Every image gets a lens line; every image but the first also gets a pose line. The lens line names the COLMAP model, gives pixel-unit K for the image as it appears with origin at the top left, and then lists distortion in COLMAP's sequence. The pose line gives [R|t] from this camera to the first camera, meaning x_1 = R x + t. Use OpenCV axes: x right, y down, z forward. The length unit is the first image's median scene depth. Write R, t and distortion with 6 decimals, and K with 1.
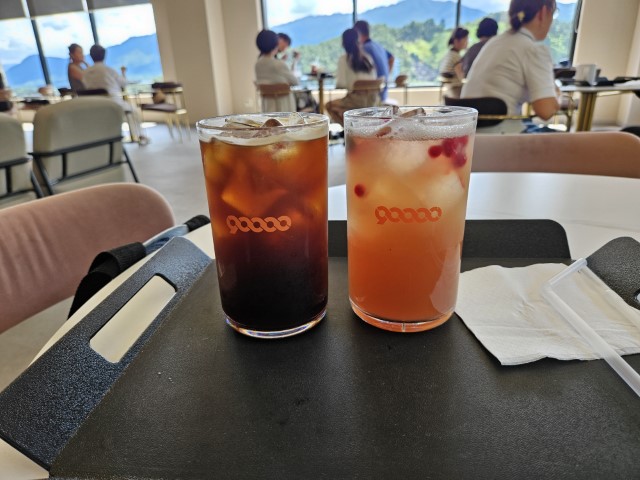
lens RADIAL K [[428.7, 0, 320.0], [0, 428.7, 240.0], [0, 0, 1]] dist [0.026812, 0.002473]
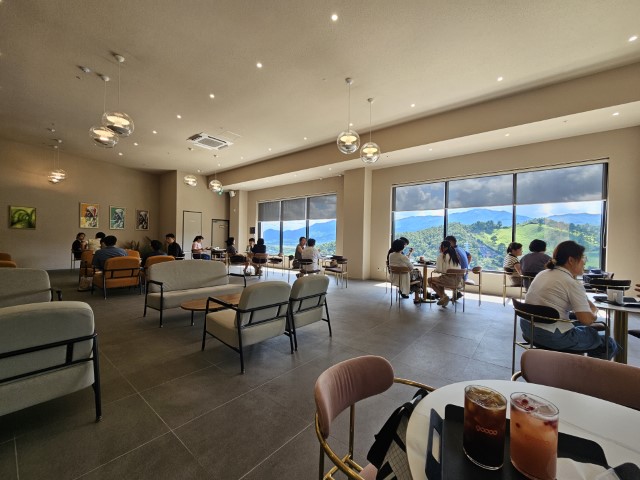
lens RADIAL K [[275.4, 0, 320.0], [0, 275.4, 240.0], [0, 0, 1]] dist [0.023998, 0.000139]
pose [[0.951642, 0.072314, -0.298577, -0.080627], [-0.165560, 0.939411, -0.300161, -0.054941], [0.258781, 0.335078, 0.905955, -0.183559]]
